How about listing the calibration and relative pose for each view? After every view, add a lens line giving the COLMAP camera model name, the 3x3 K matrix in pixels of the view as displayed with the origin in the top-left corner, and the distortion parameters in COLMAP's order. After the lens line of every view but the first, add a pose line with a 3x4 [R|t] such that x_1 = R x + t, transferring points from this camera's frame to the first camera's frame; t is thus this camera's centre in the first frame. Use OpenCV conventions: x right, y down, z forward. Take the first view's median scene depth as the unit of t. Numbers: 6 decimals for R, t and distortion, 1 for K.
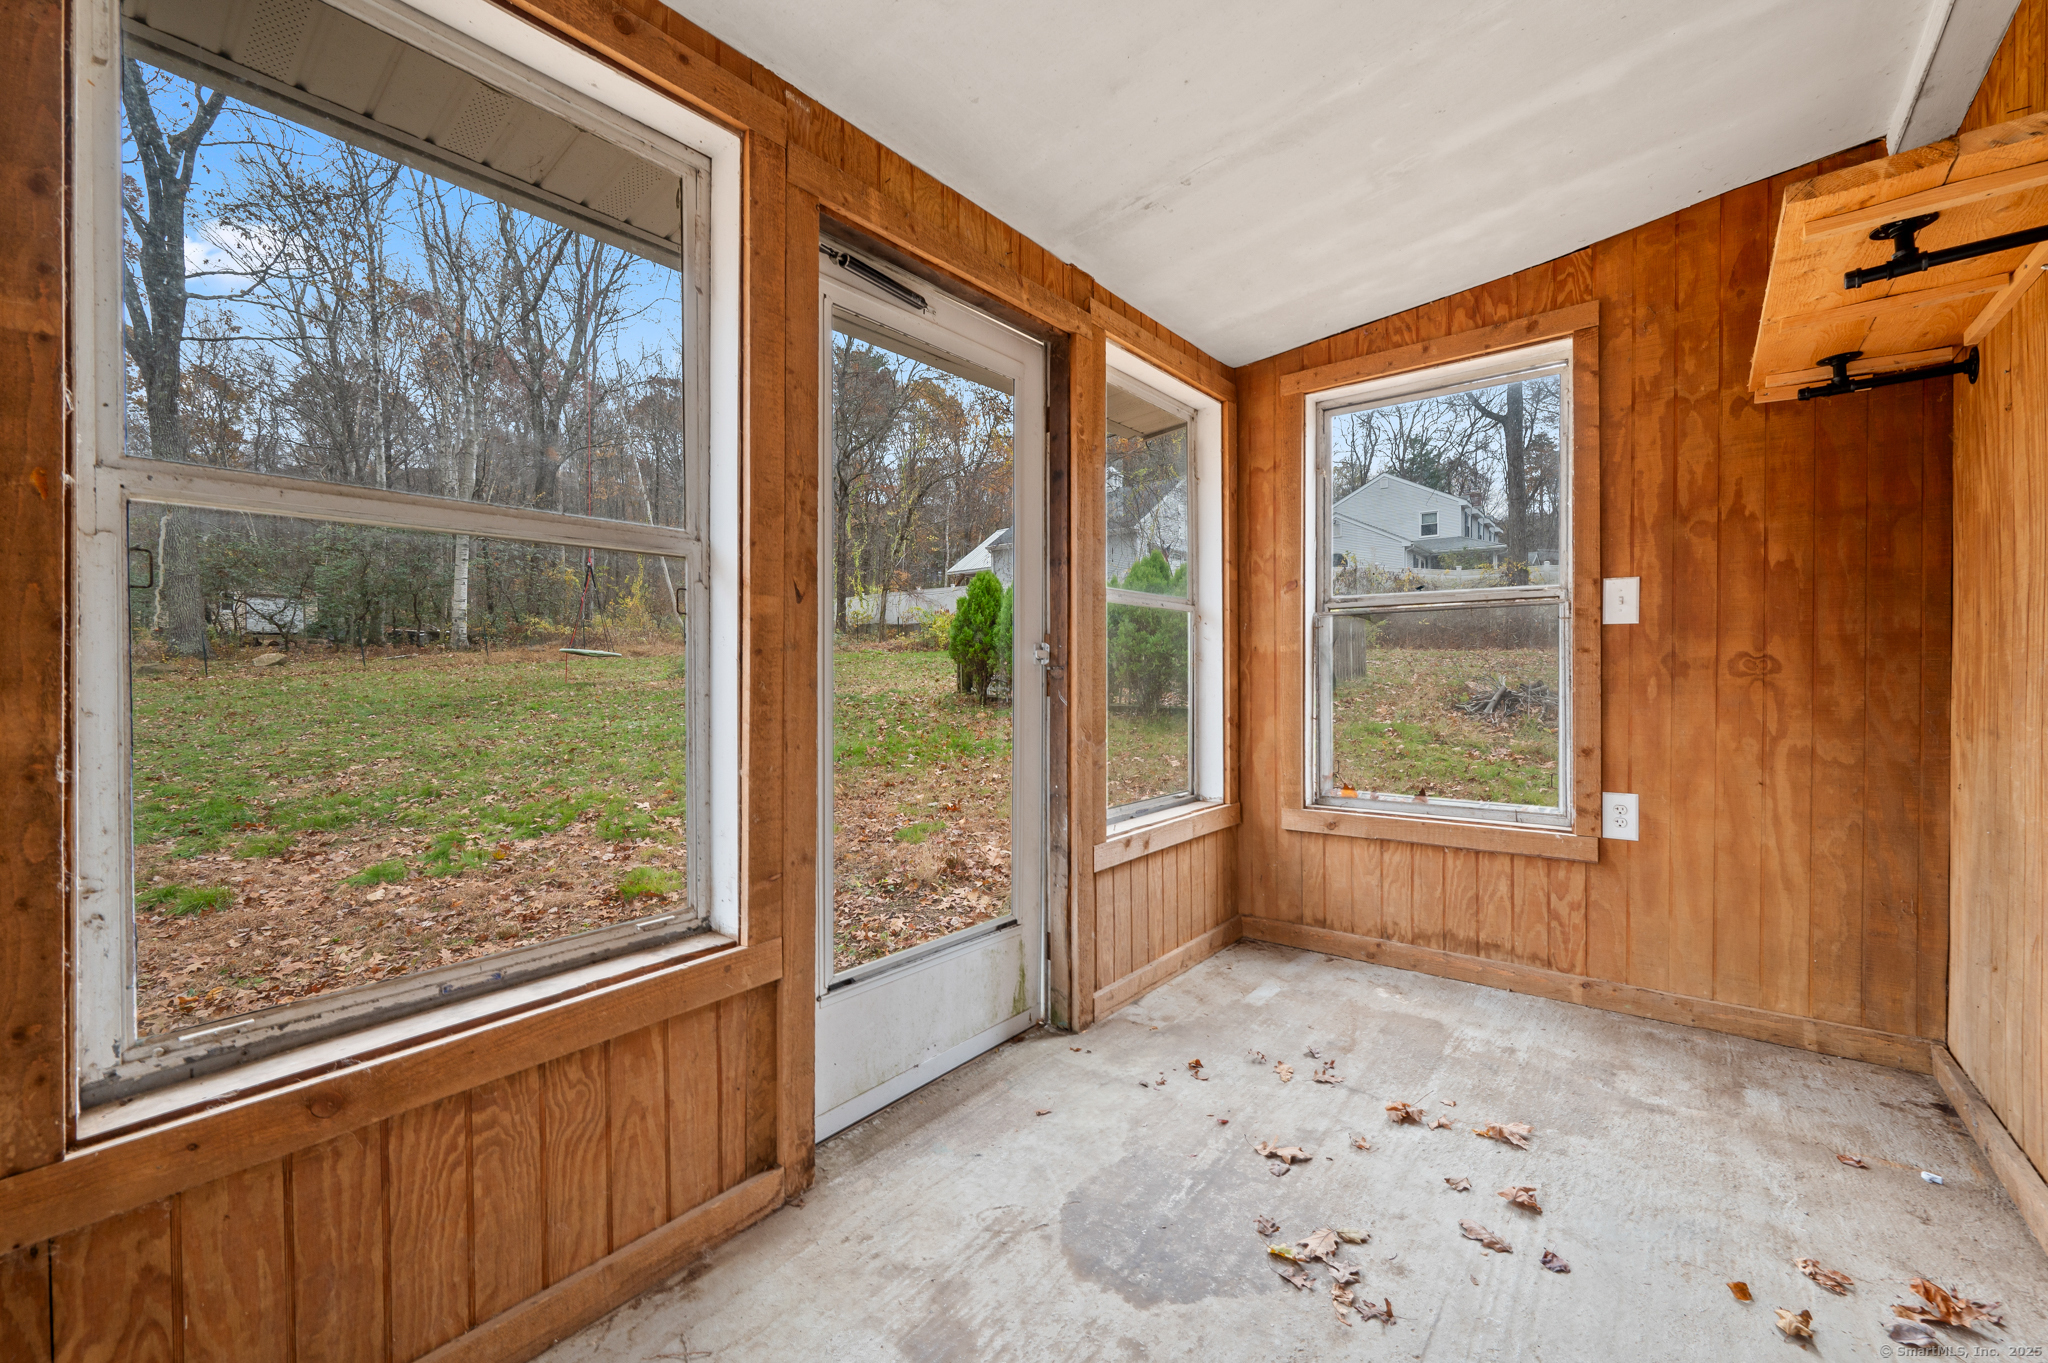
lens RADIAL K [[831.4, 0, 1018.8], [0, 831.4, 672.1], [0, 0, 1]] dist [-0.001933, 0.005972]
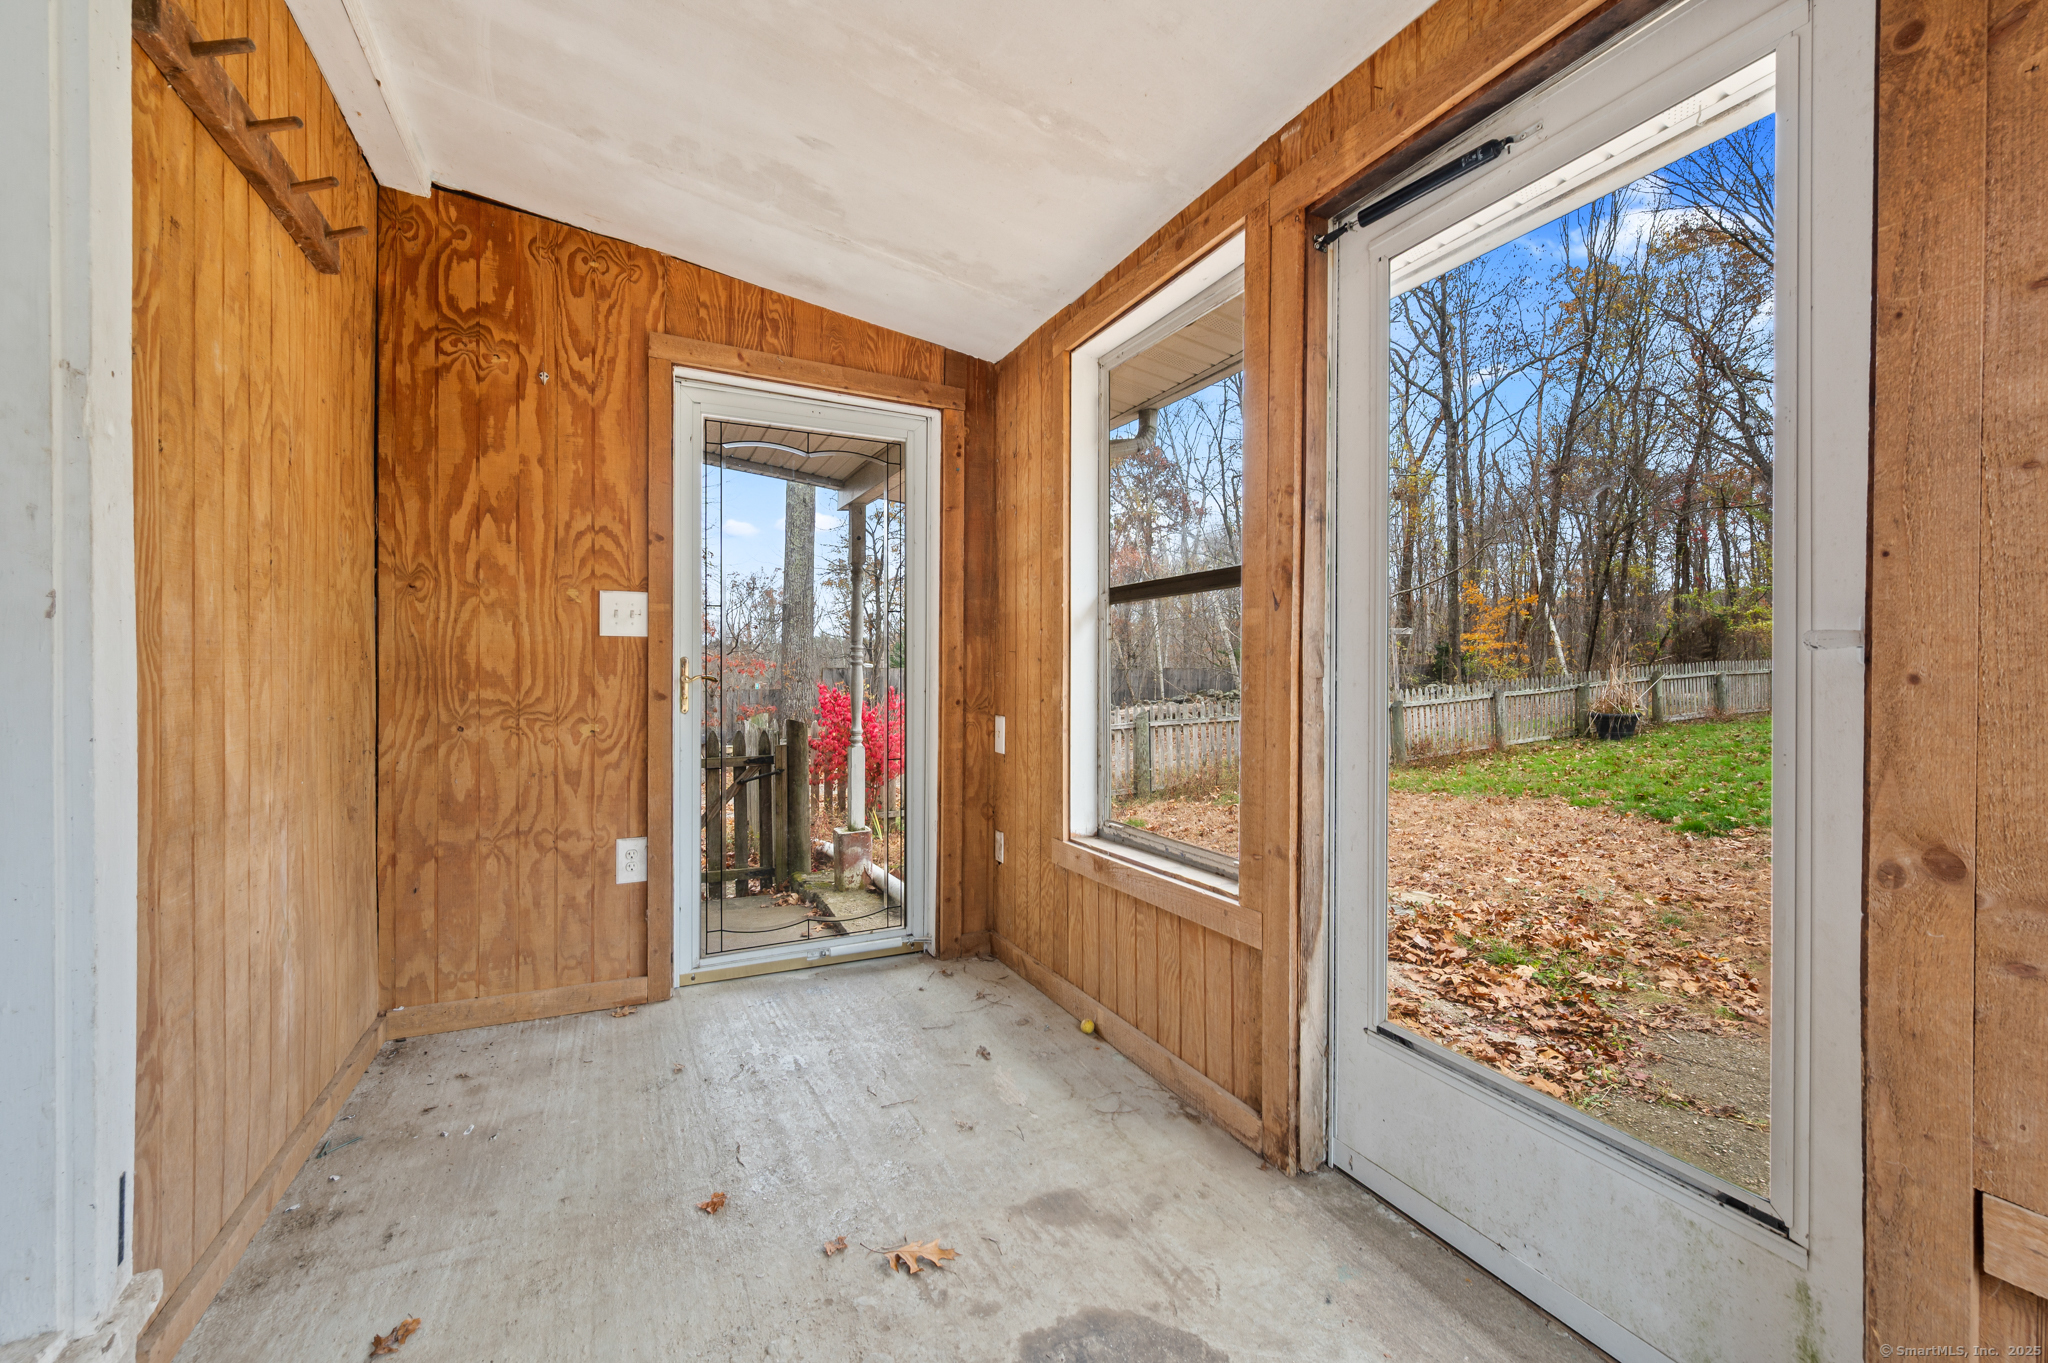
lens RADIAL K [[831.4, 0, 1018.8], [0, 831.4, 672.1], [0, 0, 1]] dist [-0.001933, 0.005972]
pose [[-0.424393, 0.000823, -0.905478, 0.848109], [-0.006364, 0.999972, 0.003891, -0.006260], [0.905456, 0.007414, -0.424376, 1.162887]]
